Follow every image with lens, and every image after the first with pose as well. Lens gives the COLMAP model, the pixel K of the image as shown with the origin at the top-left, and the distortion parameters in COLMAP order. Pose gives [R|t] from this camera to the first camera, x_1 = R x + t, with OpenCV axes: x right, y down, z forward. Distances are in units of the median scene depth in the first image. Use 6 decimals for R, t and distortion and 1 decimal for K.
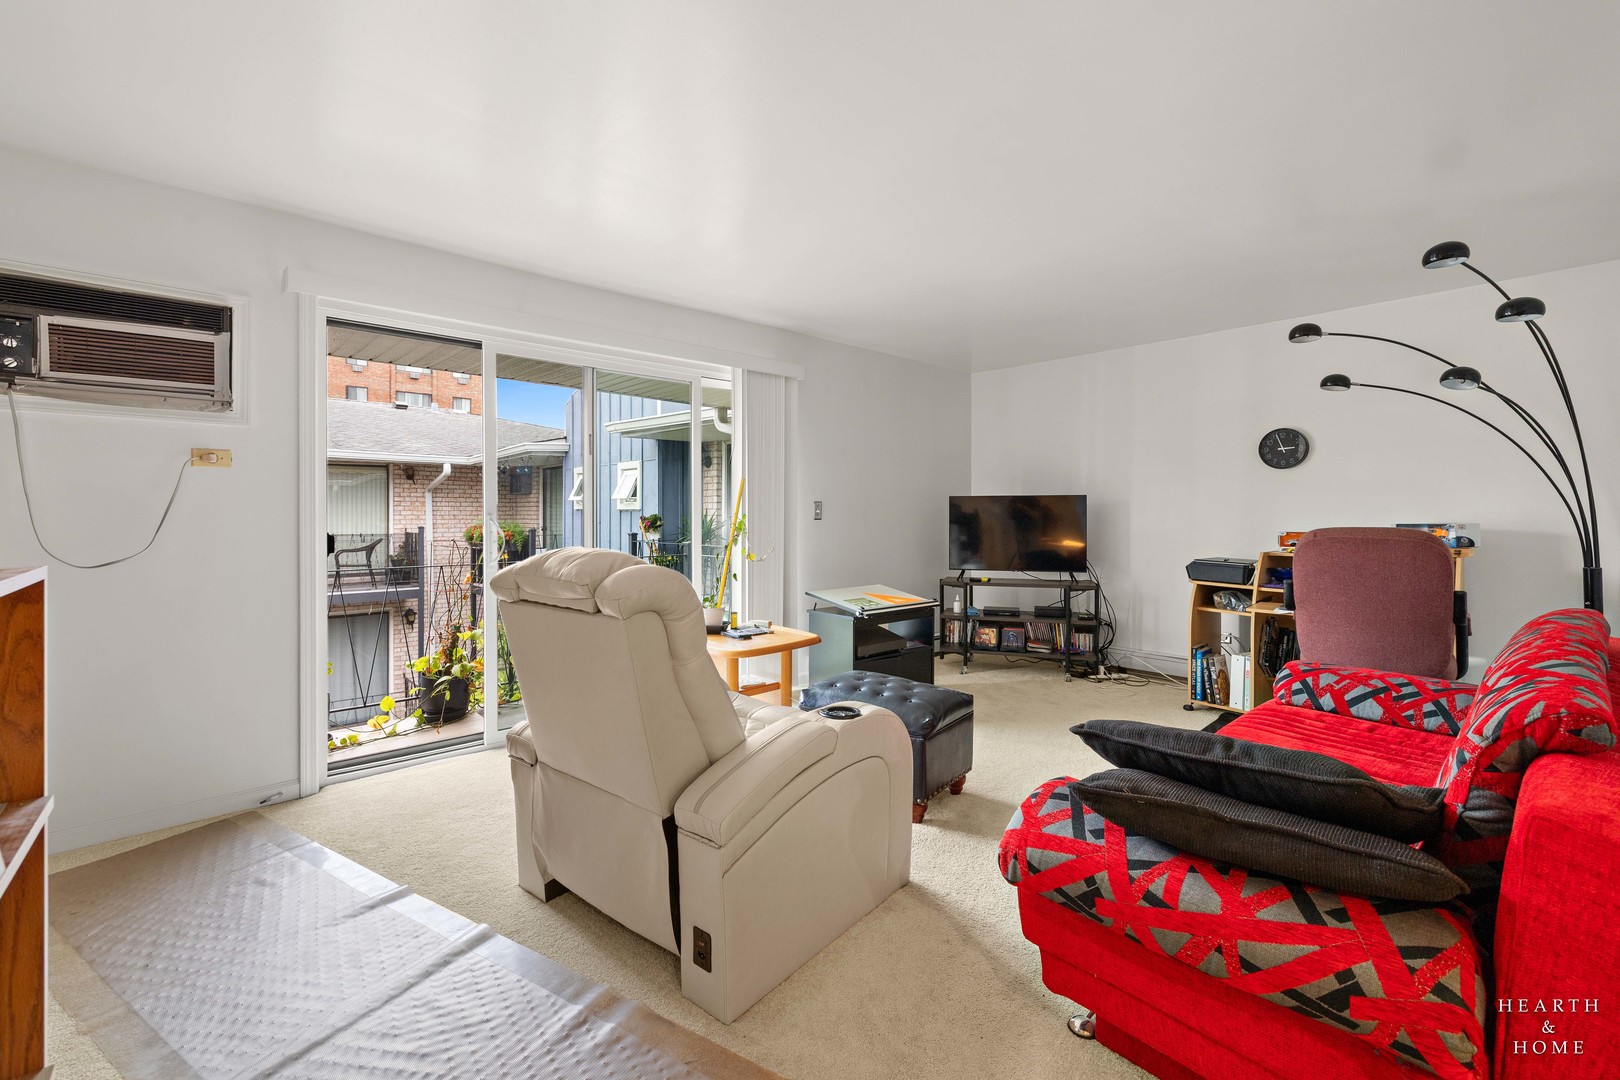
lens RADIAL K [[683.2, 0, 805.6], [0, 683.2, 515.3], [0, 0, 1]] dist [-0.002415, -0.000242]
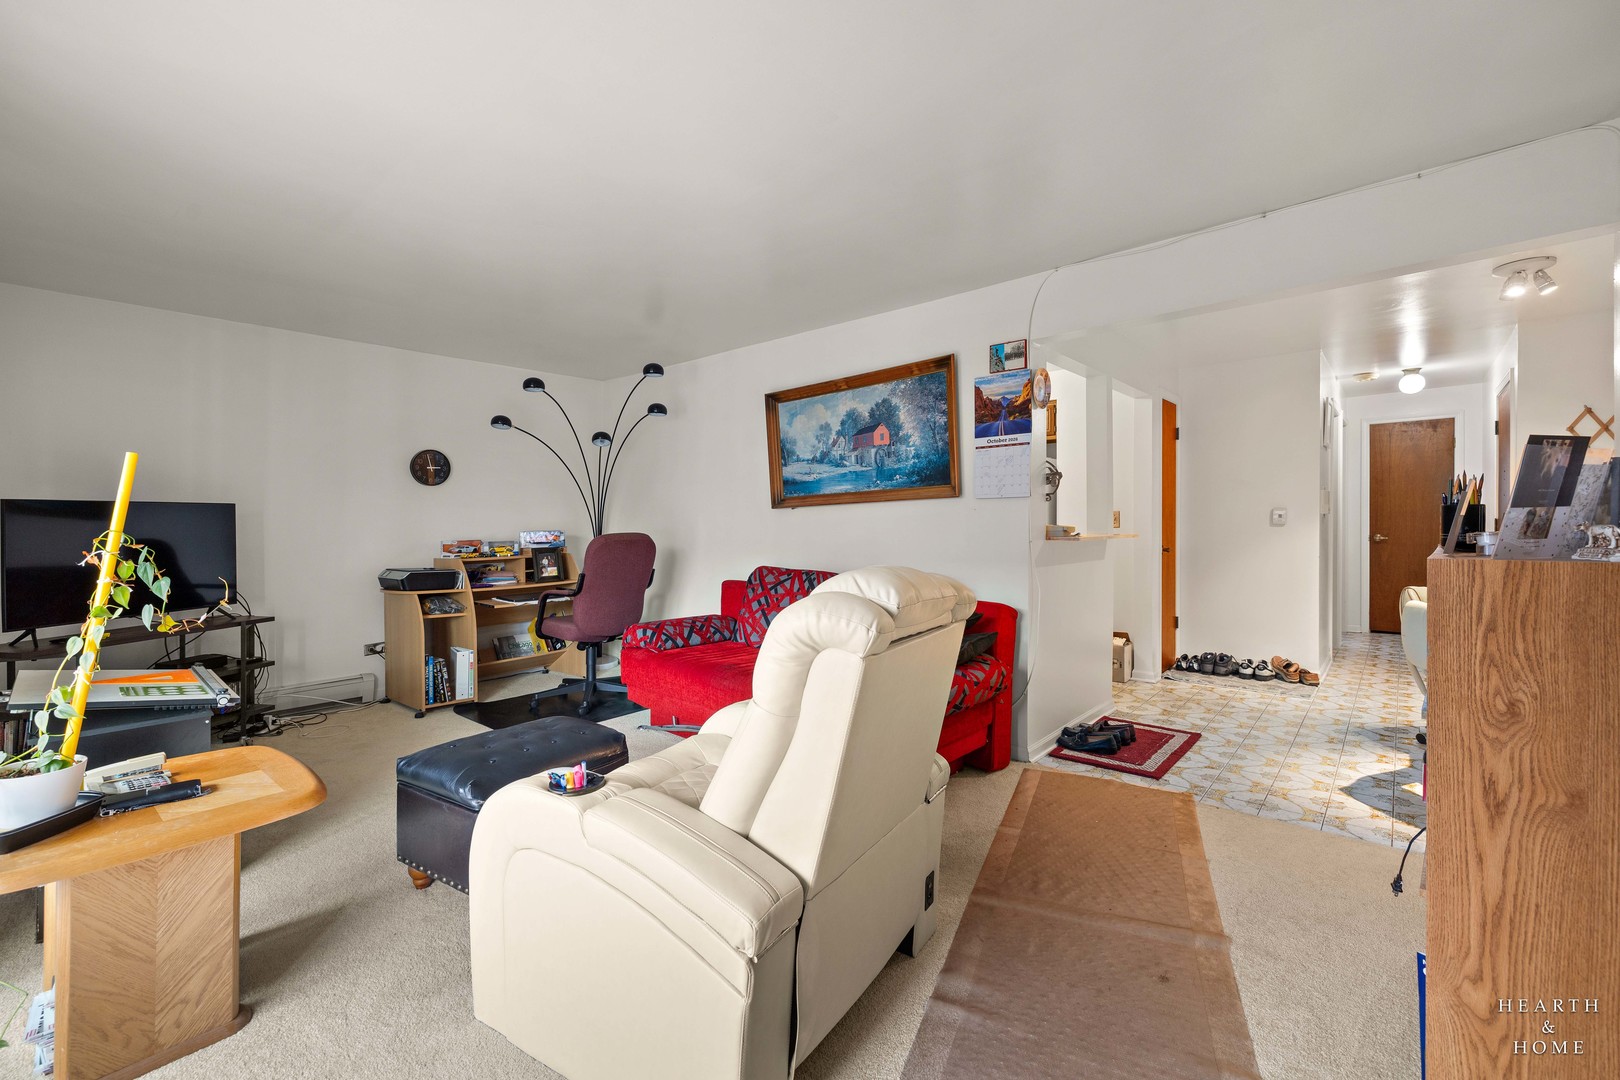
lens RADIAL K [[683.2, 0, 805.4], [0, 683.2, 528.0], [0, 0, 1]] dist [-0.002415, -0.000242]
pose [[-0.089873, -0.007449, 0.995925, -0.512083], [0.013962, 0.999864, 0.008739, 0.000354], [-0.995855, 0.014690, -0.089756, 0.518214]]
